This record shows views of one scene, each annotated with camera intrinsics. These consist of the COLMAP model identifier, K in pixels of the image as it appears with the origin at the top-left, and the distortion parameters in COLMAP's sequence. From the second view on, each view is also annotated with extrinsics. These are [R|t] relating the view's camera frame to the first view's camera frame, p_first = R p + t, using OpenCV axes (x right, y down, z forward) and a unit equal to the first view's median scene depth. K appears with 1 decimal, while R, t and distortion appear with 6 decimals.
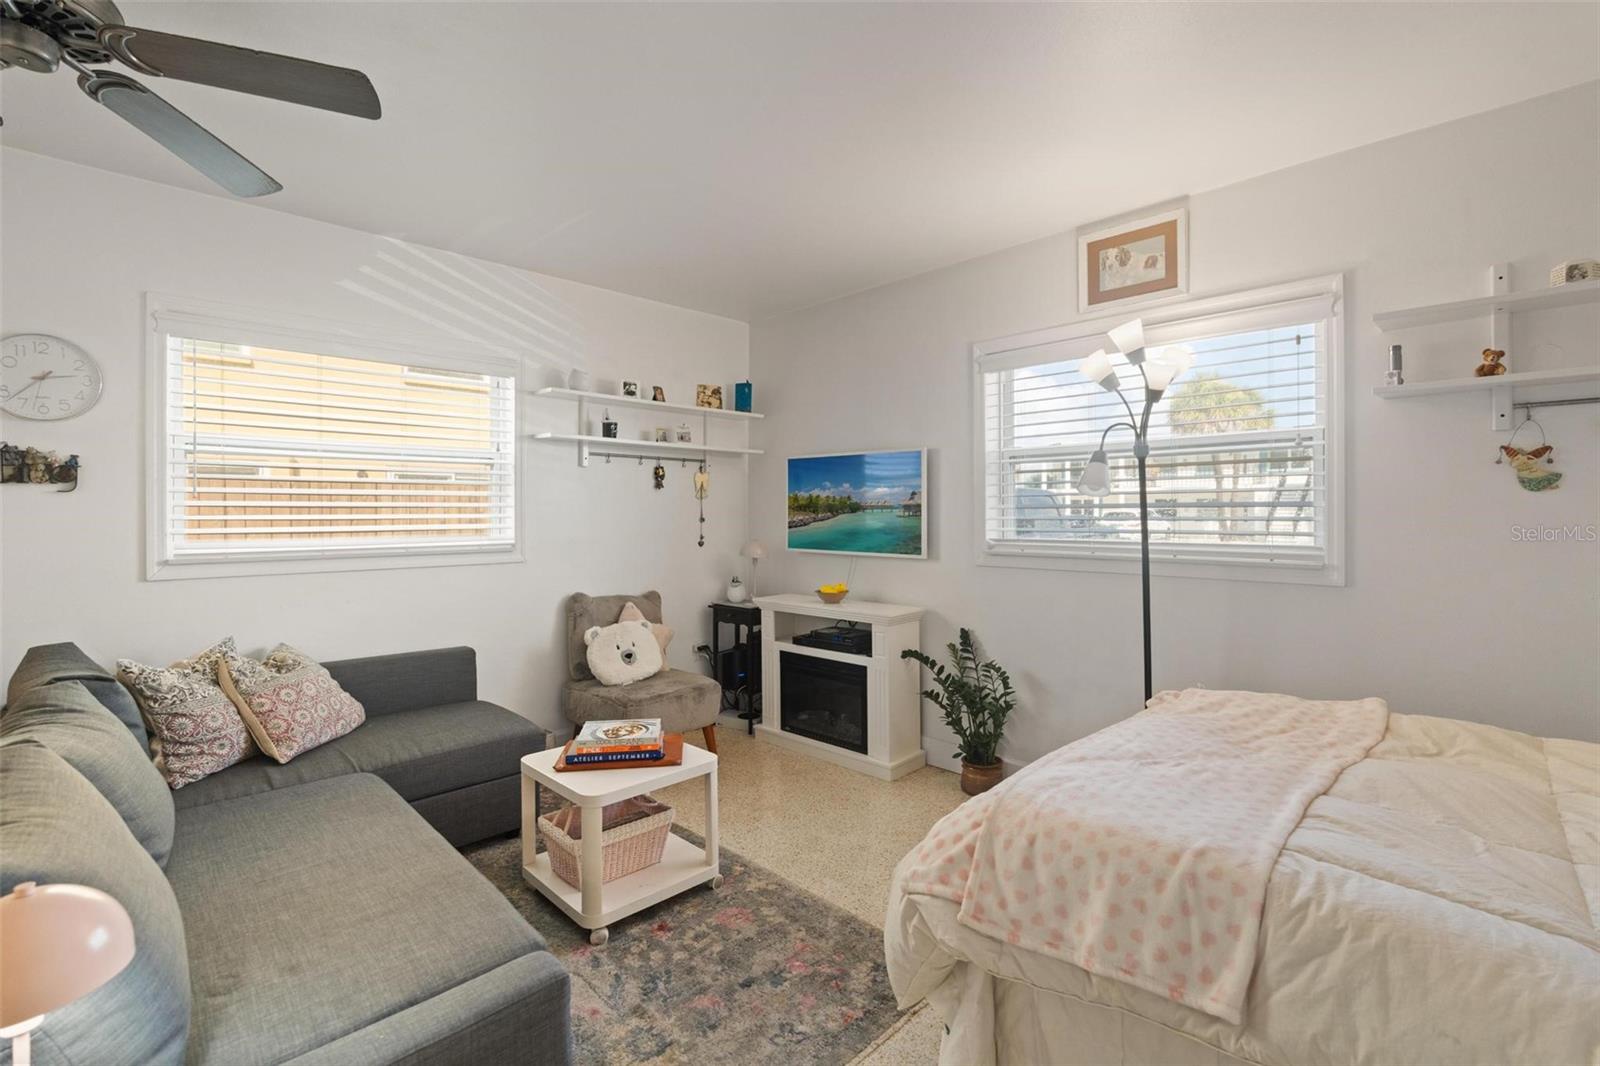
lens RADIAL K [[723.9, 0, 800.5], [0, 723.9, 502.7], [0, 0, 1]] dist [-0.000757, 0.000519]
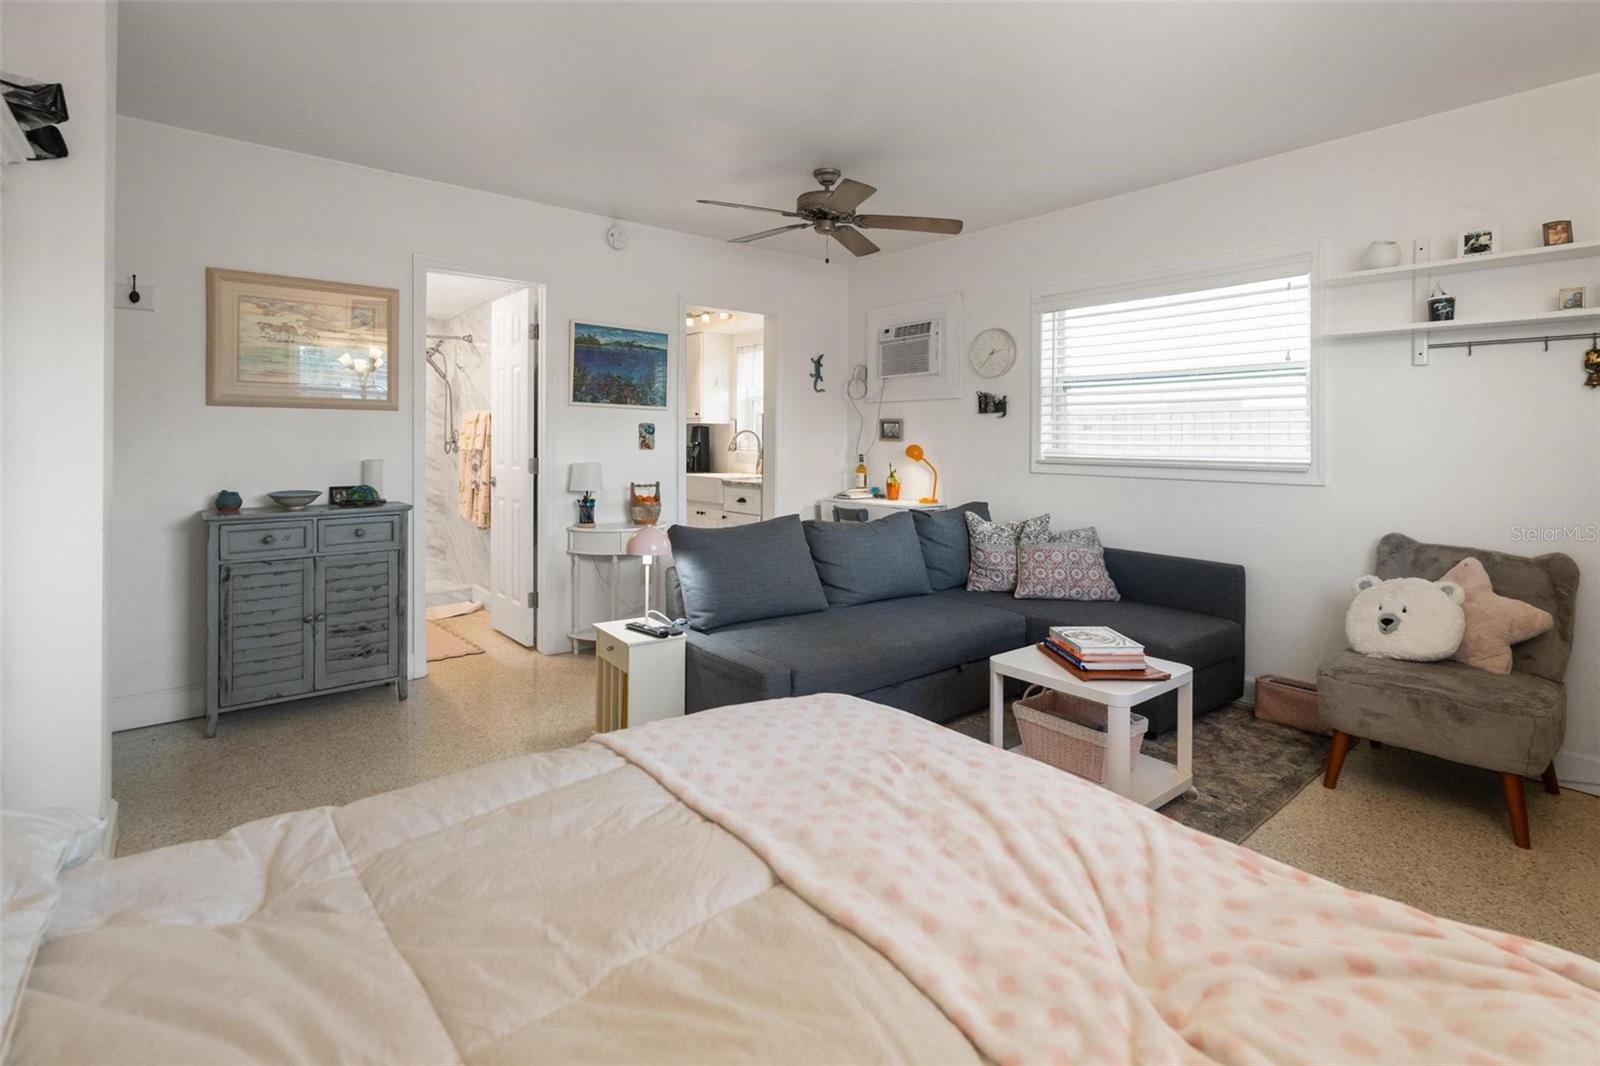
lens RADIAL K [[731.5, 0, 775.7], [0, 731.5, 441.6], [0, 0, 1]] dist [0.001526, 0.000230]
pose [[-0.102525, -0.000982, -0.994730, 0.591893], [-0.002088, 0.999998, -0.000772, 0.034511], [0.994728, 0.001998, -0.102527, 0.491319]]
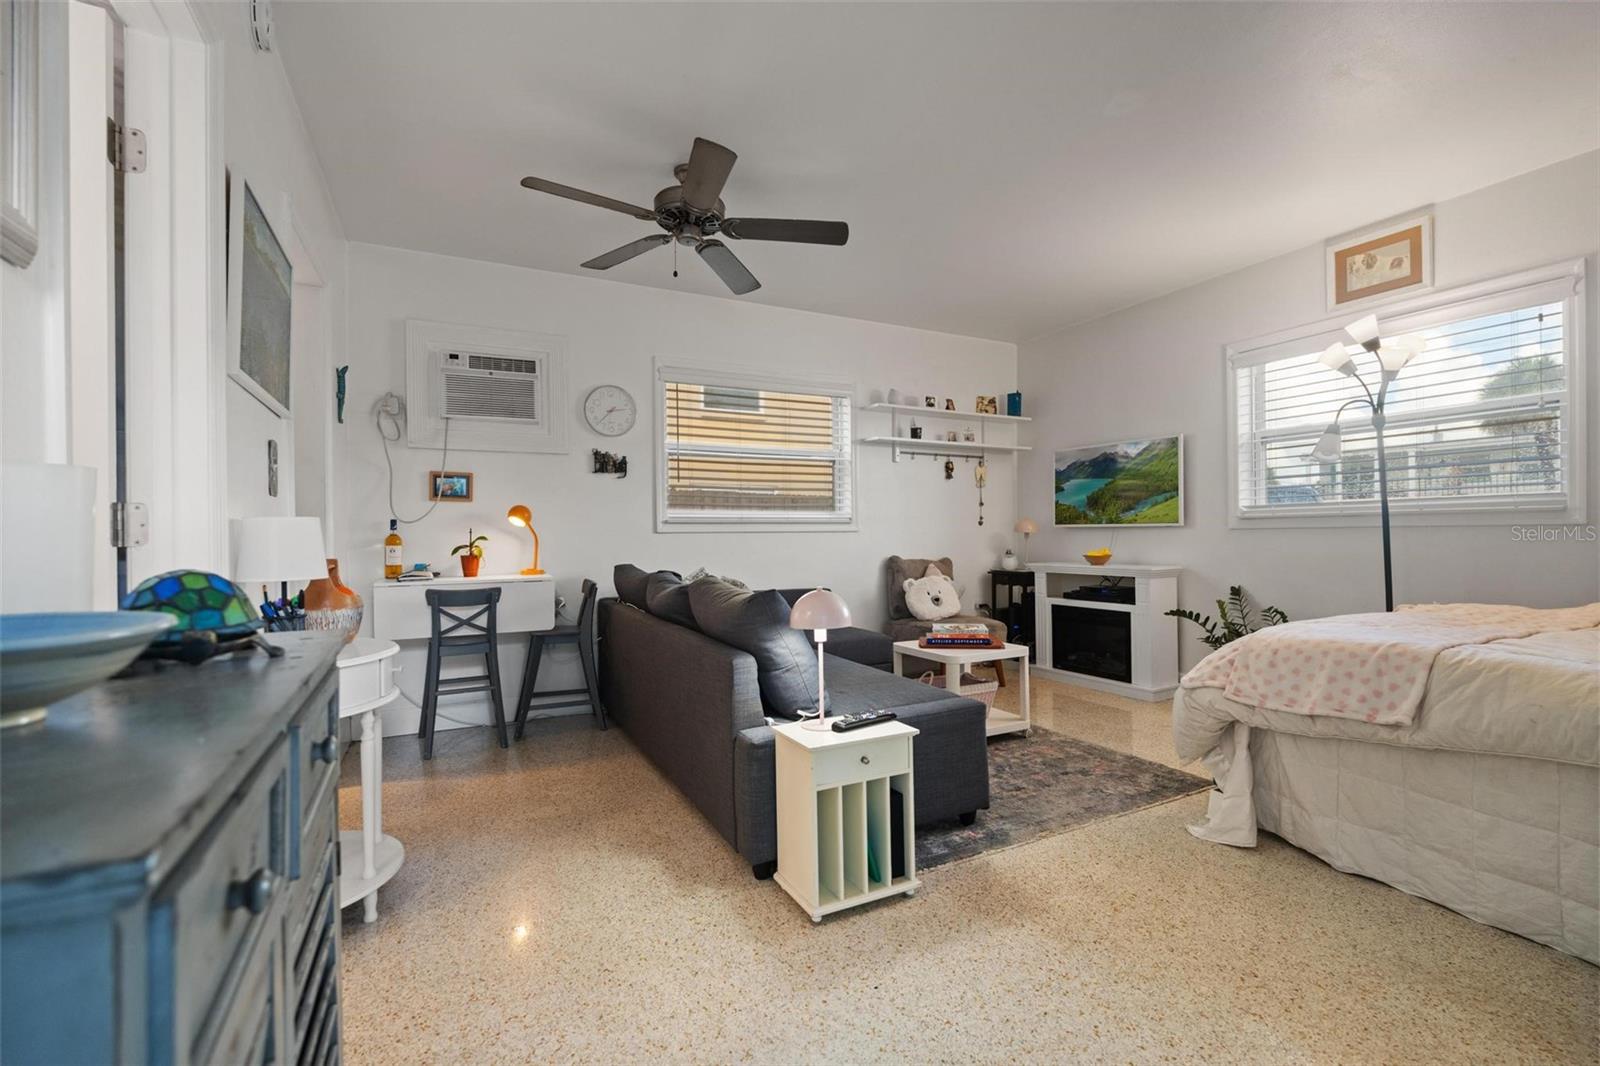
lens RADIAL K [[707.5, 0, 800.0], [0, 707.5, 533.0], [0, 0, 1]] dist [-0.001685, 0.000571]
pose [[0.955050, -0.006761, -0.296367, -0.095781], [0.010005, 0.999905, 0.009430, 0.078093], [0.296276, -0.011972, 0.955027, -0.351056]]
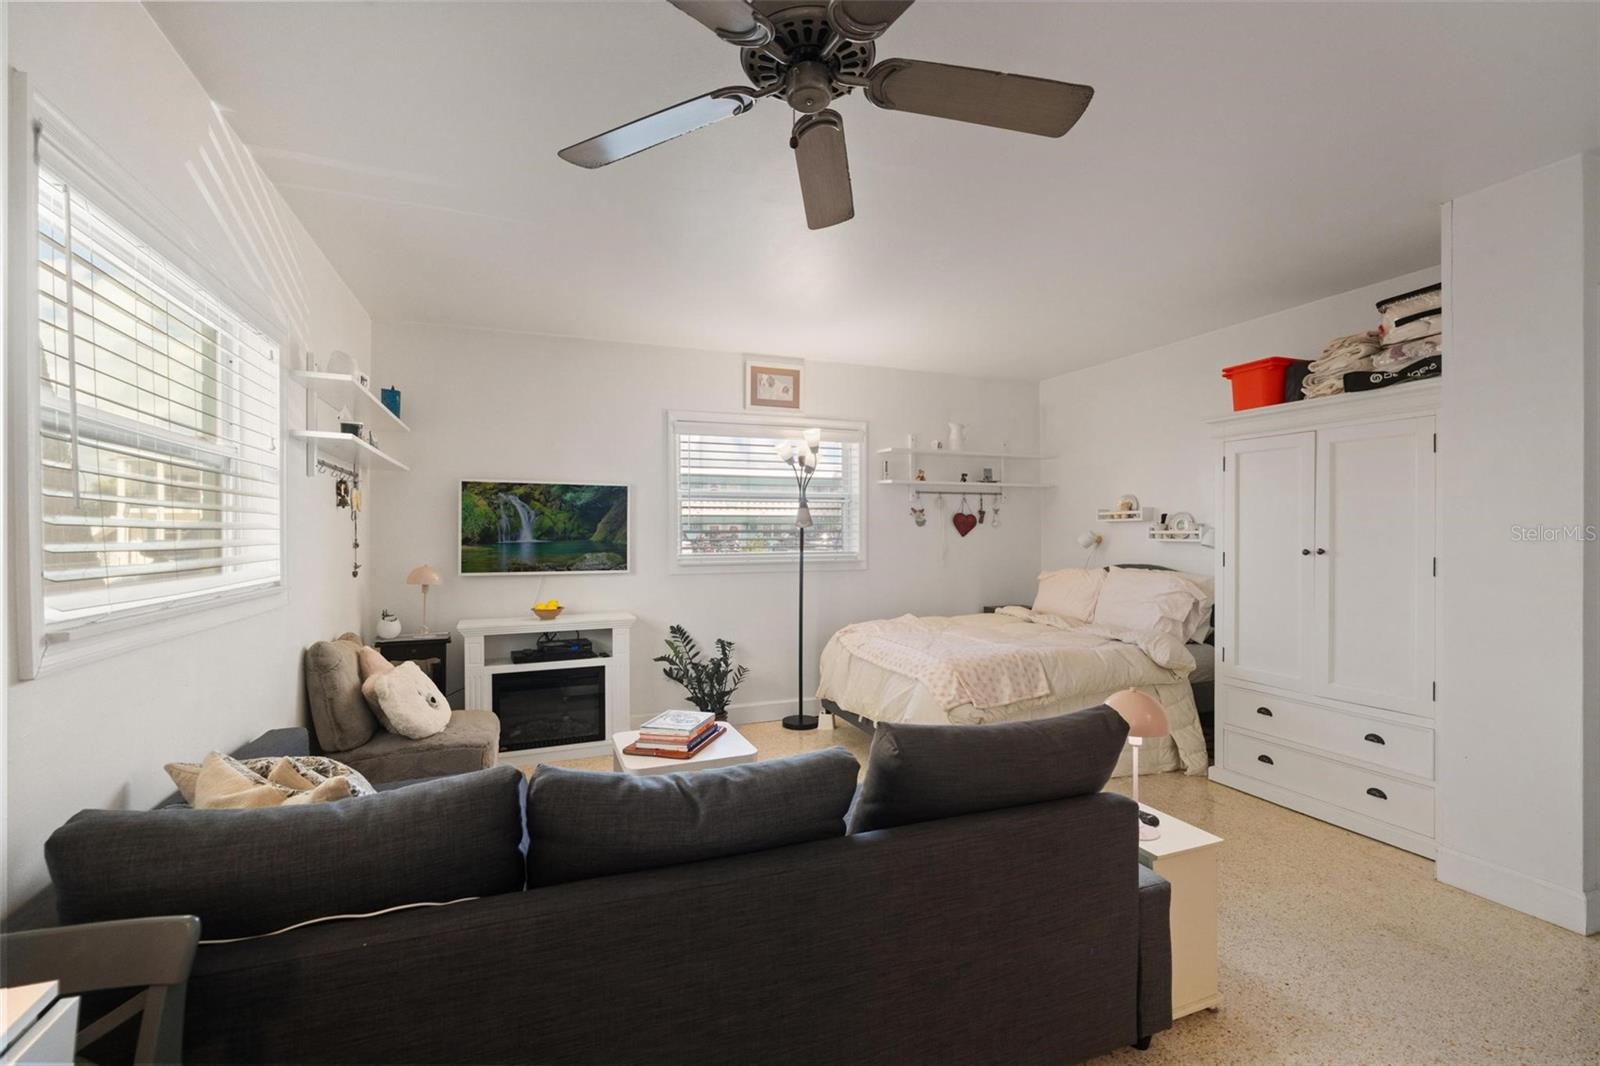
lens RADIAL K [[707.5, 0, 800.0], [0, 707.5, 533.0], [0, 0, 1]] dist [-0.001685, 0.000571]
pose [[0.380598, 0.002335, 0.924738, -0.917196], [-0.009182, 0.999957, 0.001254, 0.004887], [-0.924695, -0.008968, 0.380603, 0.282272]]
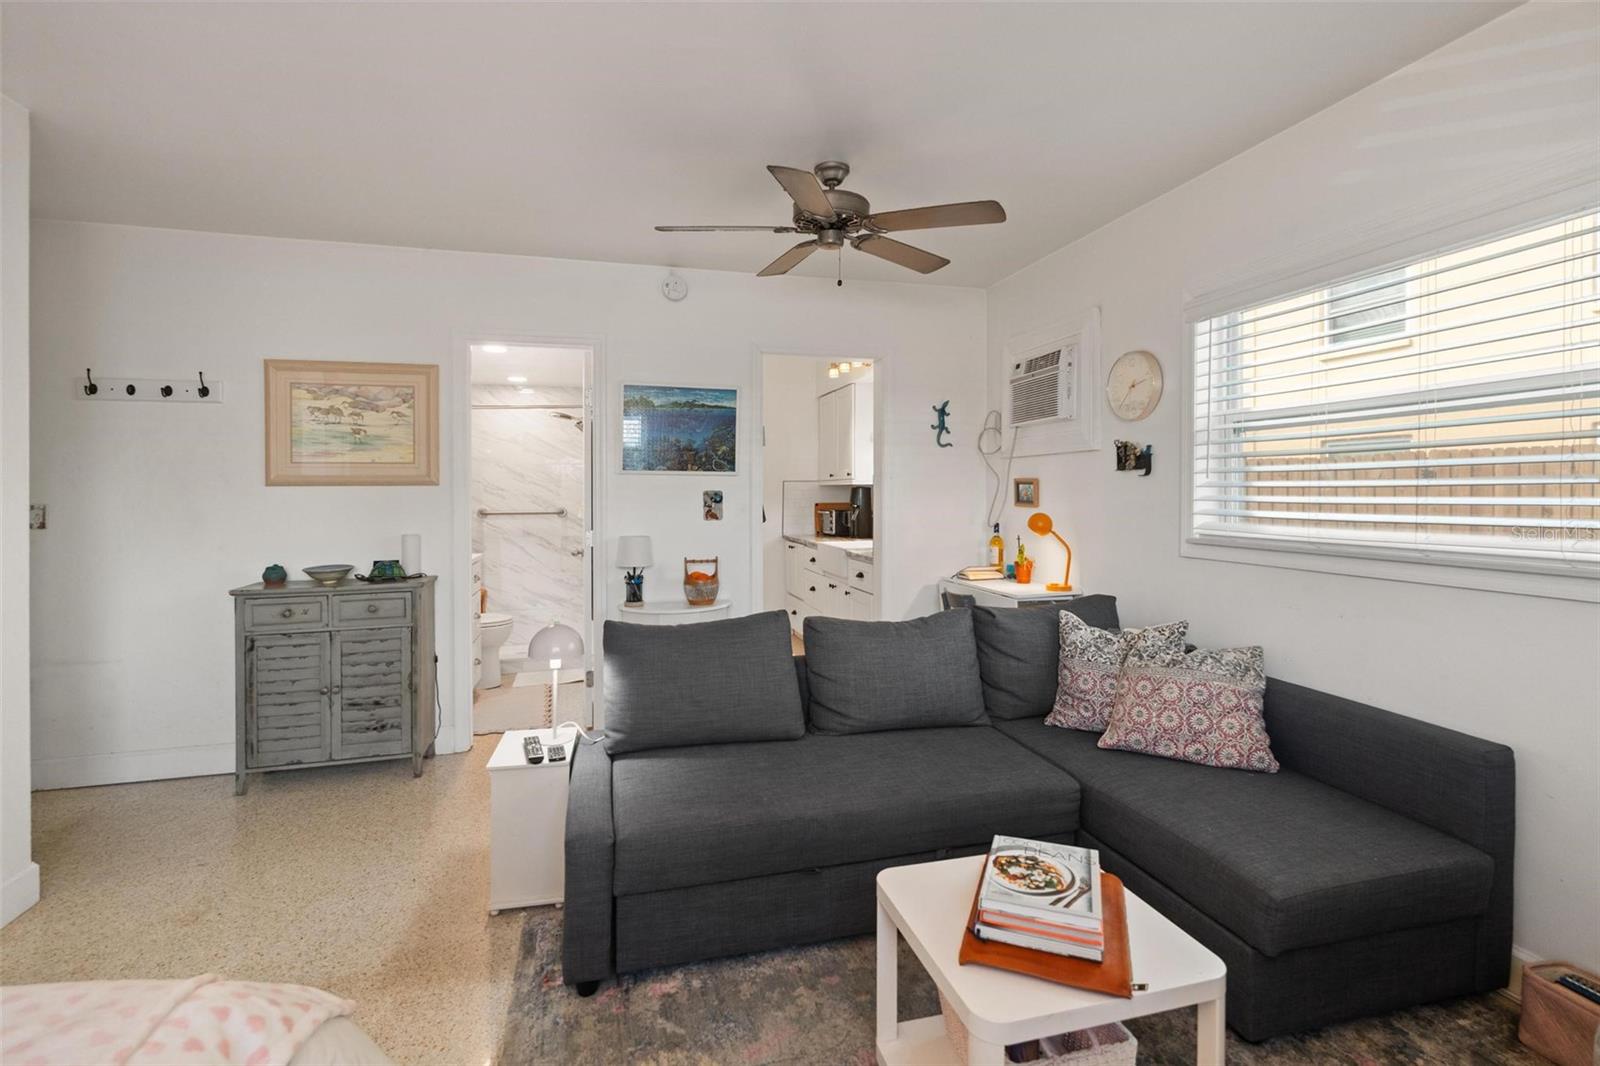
lens RADIAL K [[723.9, 0, 800.5], [0, 723.9, 502.7], [0, 0, 1]] dist [-0.000757, 0.000519]
pose [[-0.478760, 0.013773, -0.877838, 0.253941], [0.010338, 0.999896, 0.010049, 0.008792], [0.877885, -0.004264, -0.478853, 0.820660]]
